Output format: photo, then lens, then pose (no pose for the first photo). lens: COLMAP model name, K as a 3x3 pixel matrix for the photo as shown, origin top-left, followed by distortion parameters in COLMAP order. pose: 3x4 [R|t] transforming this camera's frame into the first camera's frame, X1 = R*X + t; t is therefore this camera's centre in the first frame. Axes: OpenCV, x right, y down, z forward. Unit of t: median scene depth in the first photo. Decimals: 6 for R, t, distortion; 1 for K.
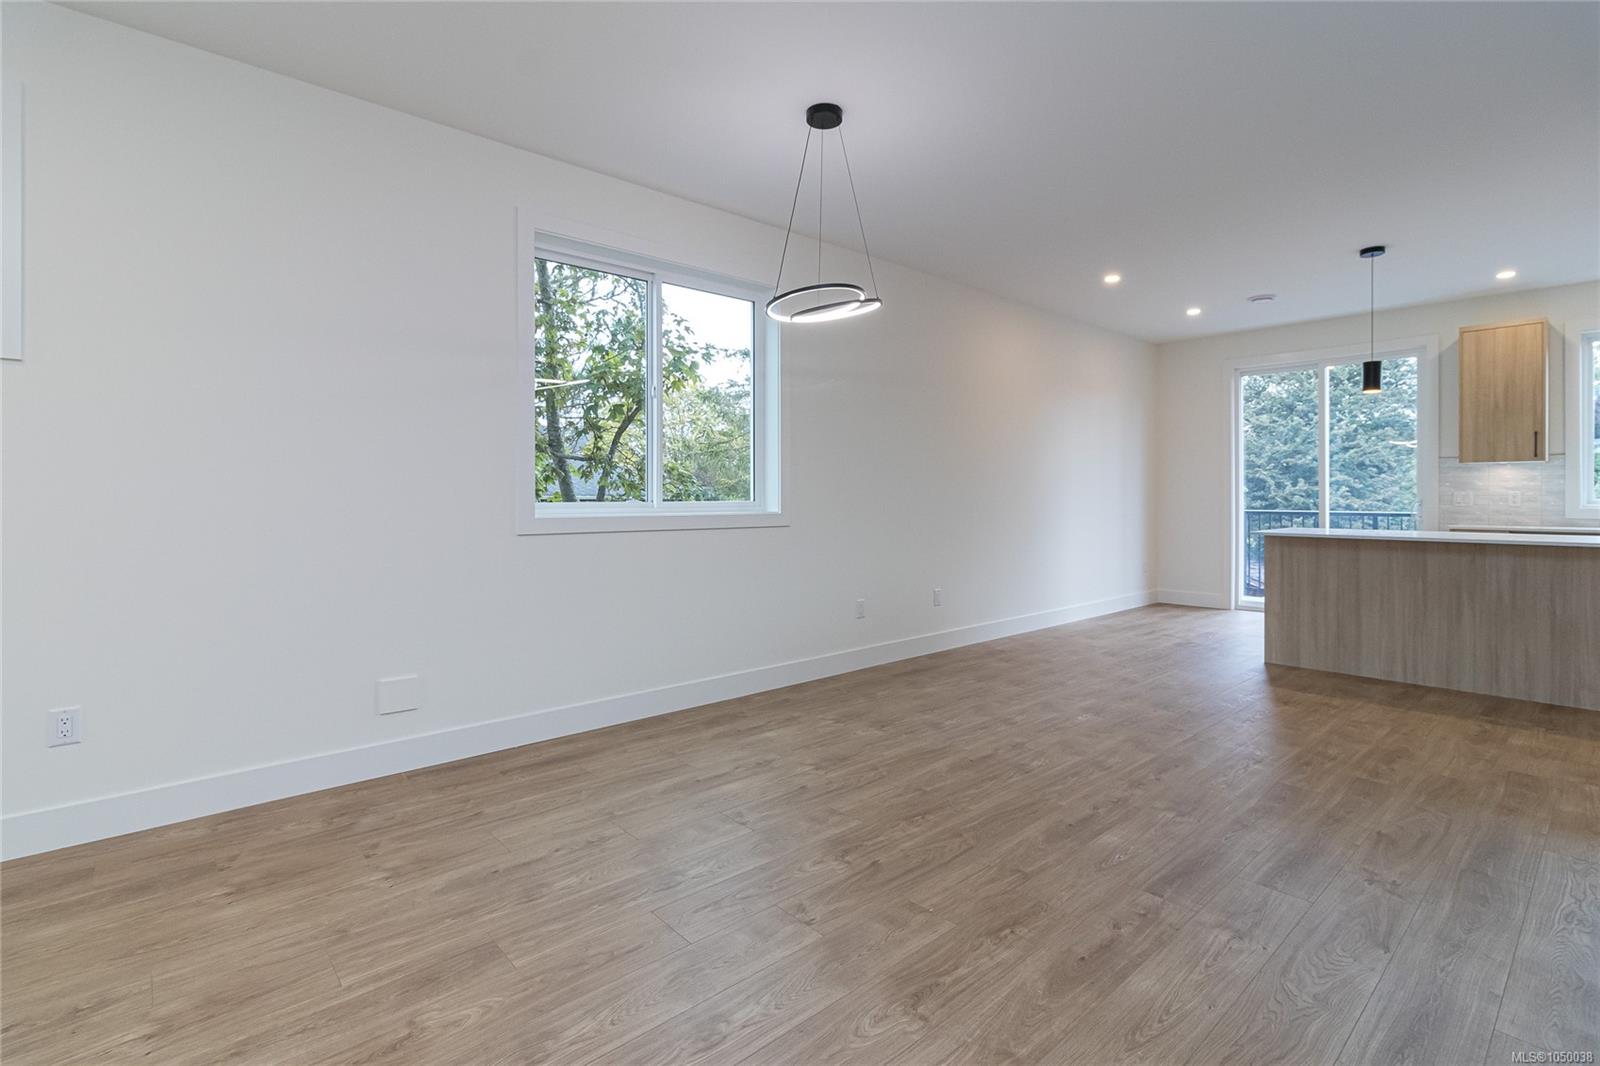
lens RADIAL K [[747.9, 0, 801.6], [0, 747.9, 501.4], [0, 0, 1]] dist [0.001622, -0.002011]
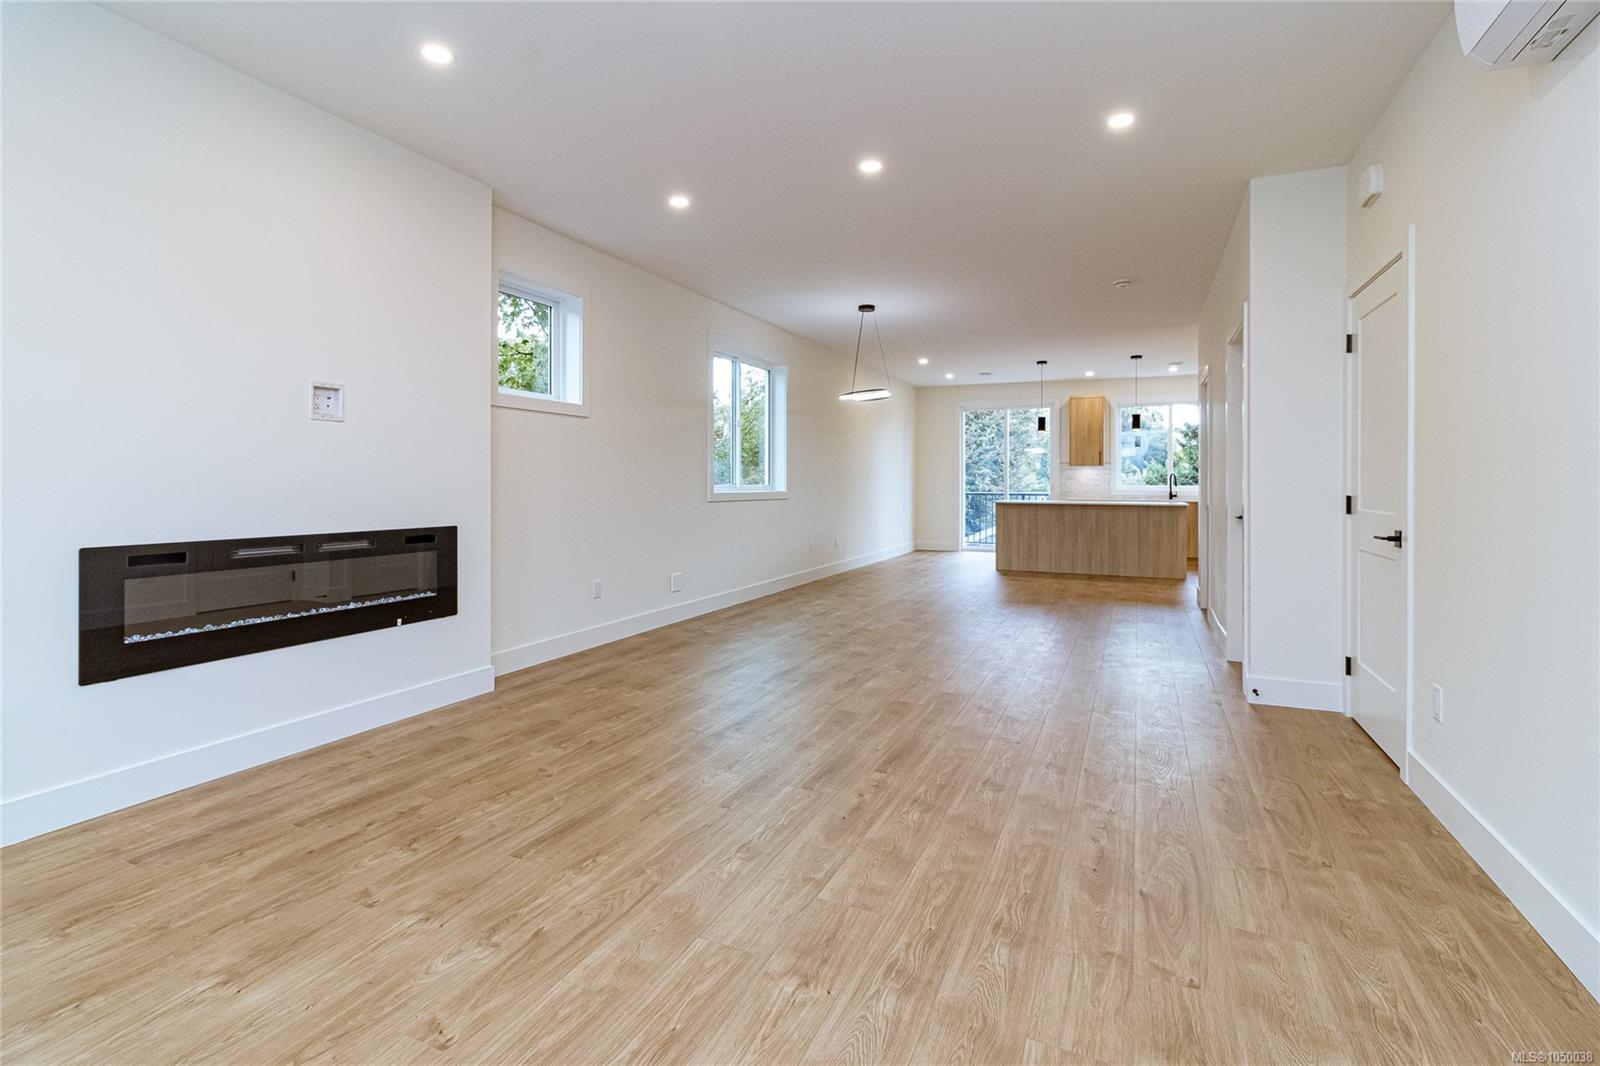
lens RADIAL K [[747.9, 0, 806.1], [0, 747.9, 480.9], [0, 0, 1]] dist [0.001622, -0.002011]
pose [[0.911151, 0.005963, 0.412030, -0.472543], [-0.002637, 0.999959, -0.008639, 0.004503], [-0.412065, 0.006785, 0.911129, -0.422533]]
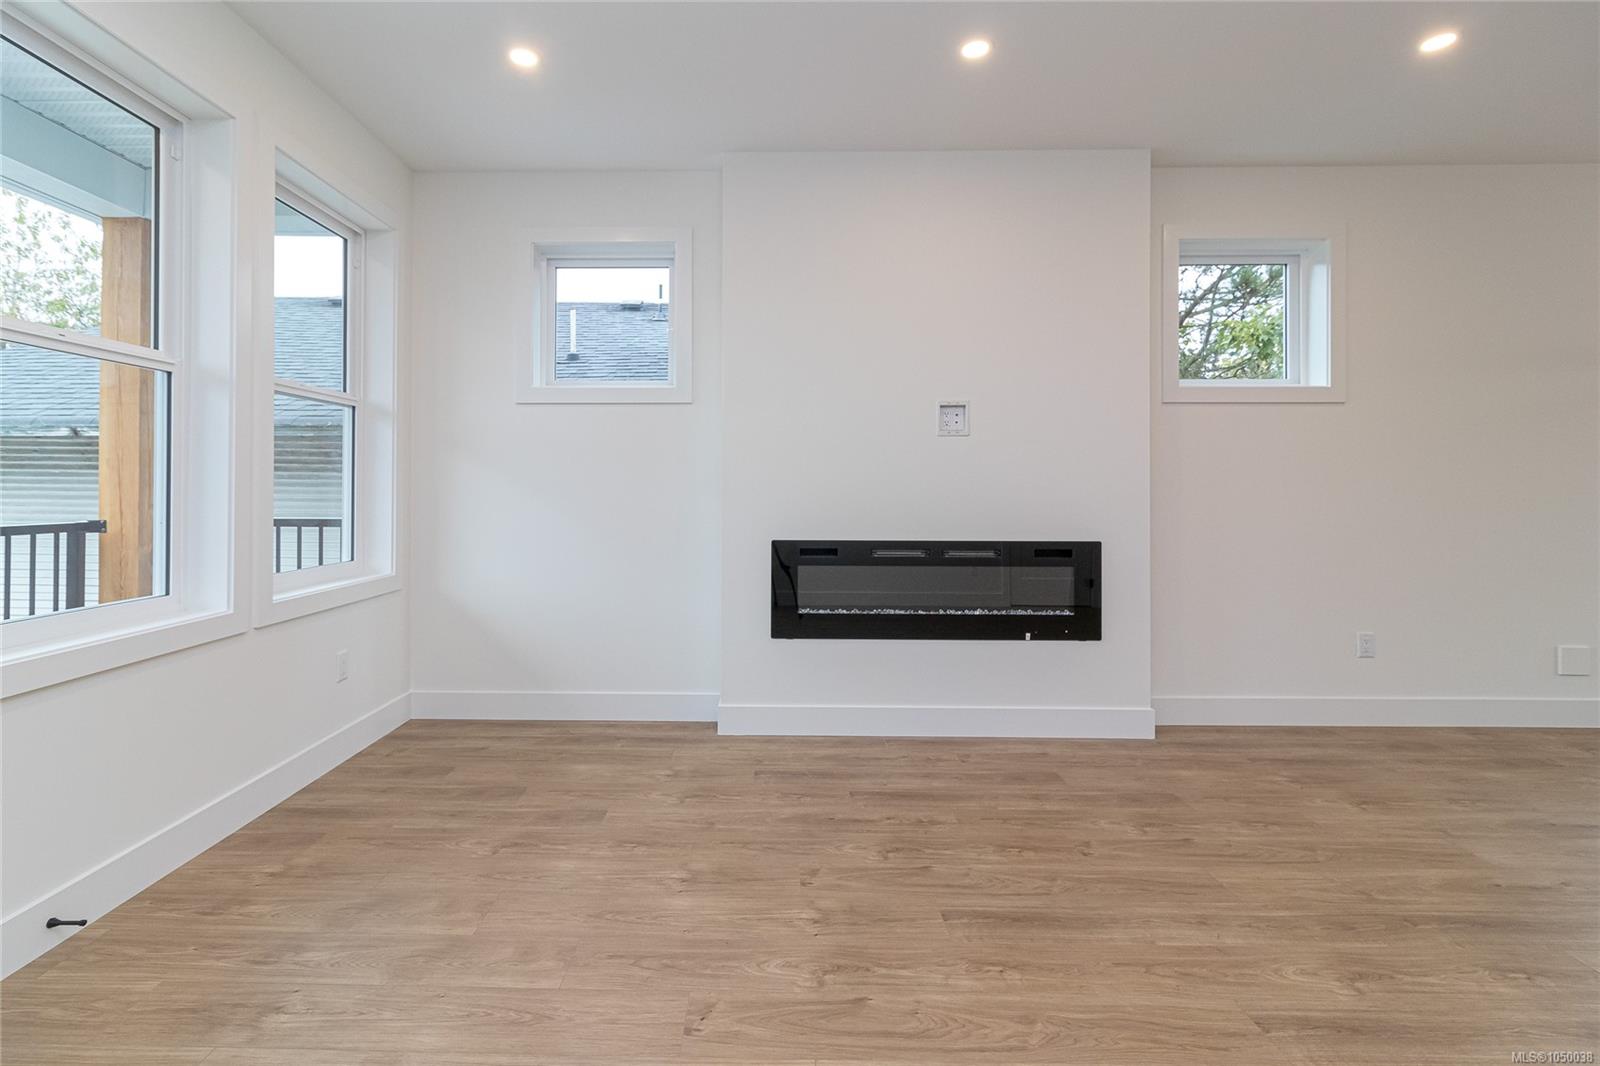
lens RADIAL K [[747.9, 0, 720.0], [0, 747.9, 495.4], [0, 0, 1]] dist [0.001622, -0.002011]
pose [[0.735350, 0.008149, -0.677639, 0.508958], [-0.007744, 0.999963, 0.003622, -0.006388], [0.677644, 0.002584, 0.735386, 0.088065]]
